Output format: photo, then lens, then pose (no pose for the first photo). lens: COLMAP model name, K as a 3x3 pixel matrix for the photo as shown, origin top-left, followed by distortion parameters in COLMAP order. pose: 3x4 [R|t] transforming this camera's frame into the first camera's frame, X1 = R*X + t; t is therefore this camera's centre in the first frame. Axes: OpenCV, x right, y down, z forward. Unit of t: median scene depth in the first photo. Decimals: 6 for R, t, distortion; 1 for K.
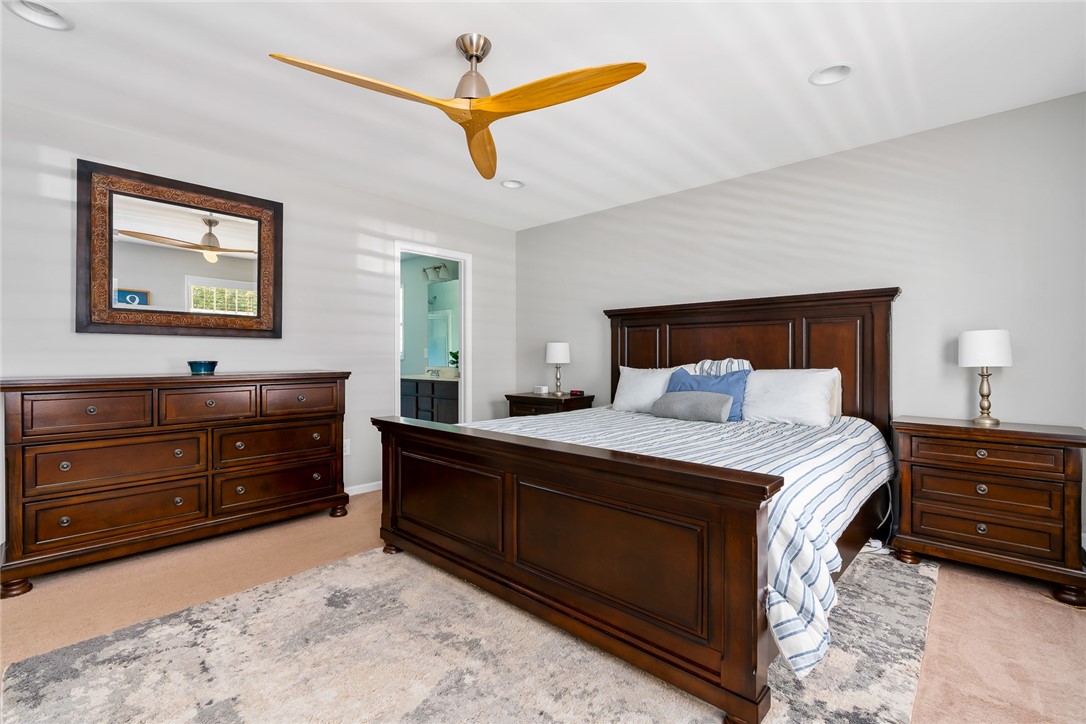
lens RADIAL K [[490.2, 0, 539.0], [0, 490.2, 361.1], [0, 0, 1]] dist [-0.009305, 0.002679]
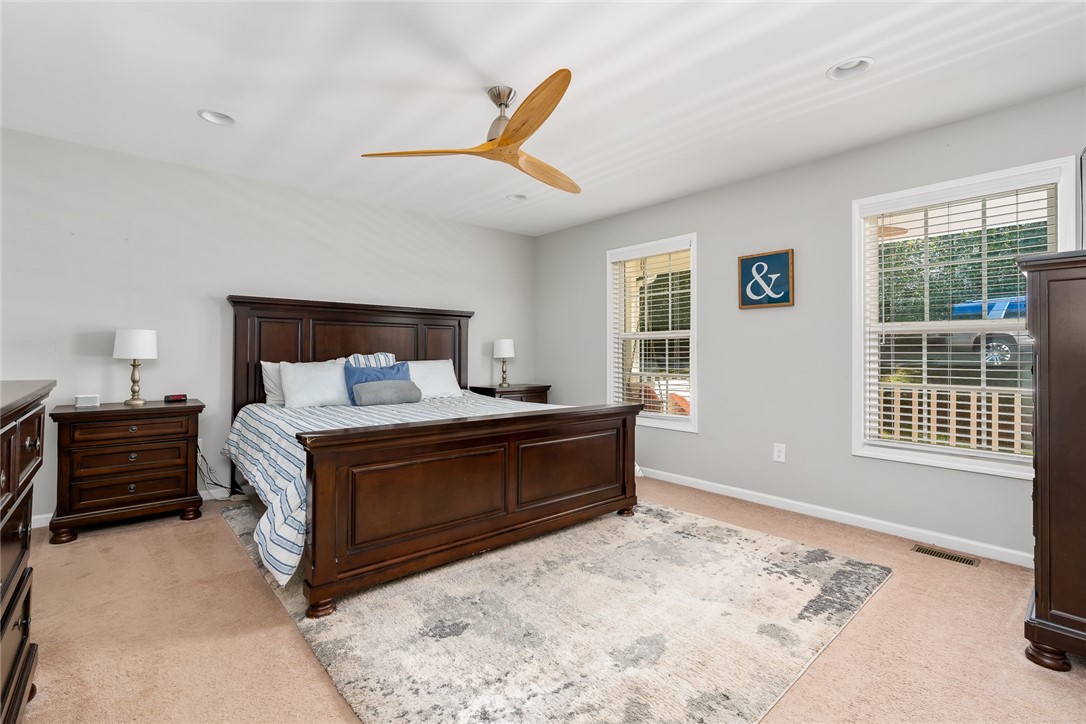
lens RADIAL K [[490.2, 0, 552.2], [0, 490.2, 360.6], [0, 0, 1]] dist [-0.009305, 0.002679]
pose [[0.092581, -0.011911, 0.995634, -1.314987], [-0.001777, 0.999925, 0.012128, -0.005277], [-0.995704, -0.002892, 0.092553, 0.766745]]
